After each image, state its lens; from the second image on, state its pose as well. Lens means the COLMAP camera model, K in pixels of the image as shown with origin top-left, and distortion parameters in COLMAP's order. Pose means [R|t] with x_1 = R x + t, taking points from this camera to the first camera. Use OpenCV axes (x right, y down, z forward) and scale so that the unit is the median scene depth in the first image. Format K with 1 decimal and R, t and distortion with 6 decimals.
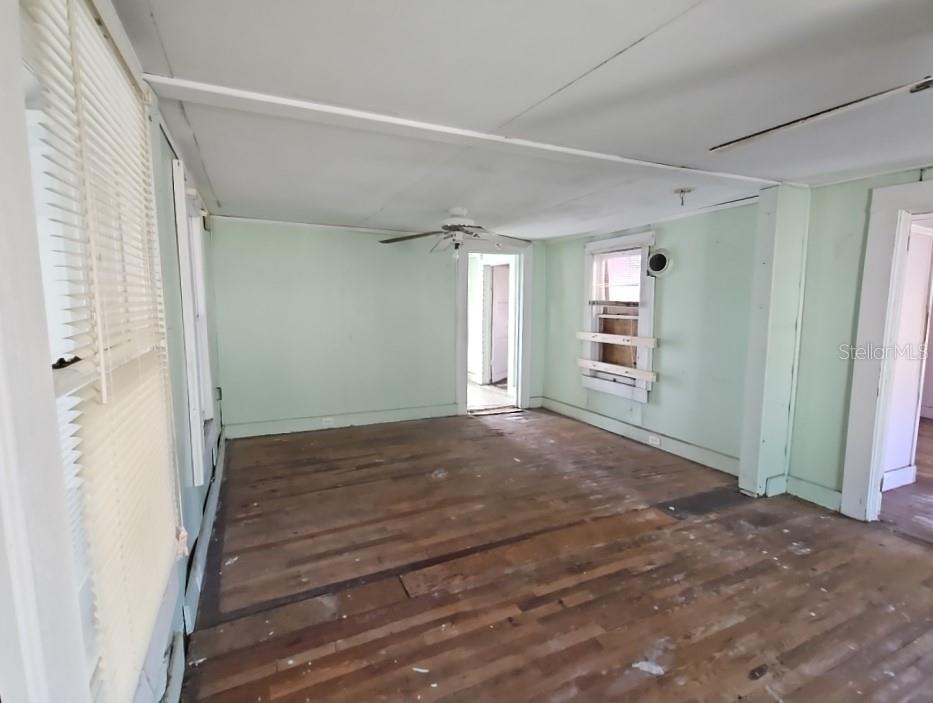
lens RADIAL K [[444.8, 0, 461.4], [0, 444.8, 349.6], [0, 0, 1]] dist [0.003815, 0.000365]
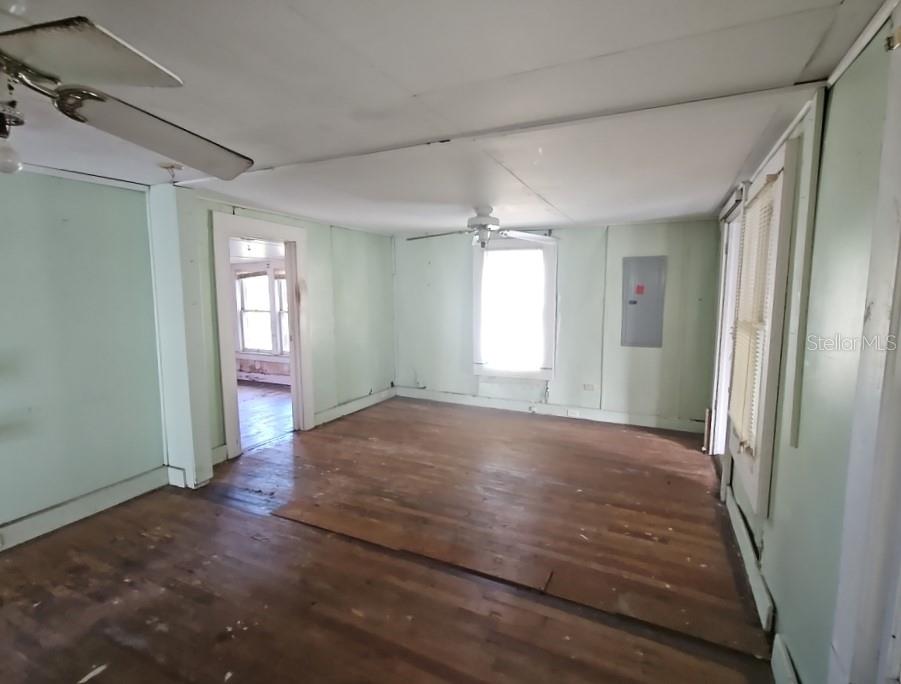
lens RADIAL K [[453.2, 0, 446.1], [0, 453.2, 341.4], [0, 0, 1]] dist [-0.004370, -0.001028]
pose [[-0.626029, -0.092911, 0.774245, -0.636340], [0.088675, 0.977954, 0.189056, -0.192627], [-0.774742, 0.187011, -0.603989, 1.477948]]
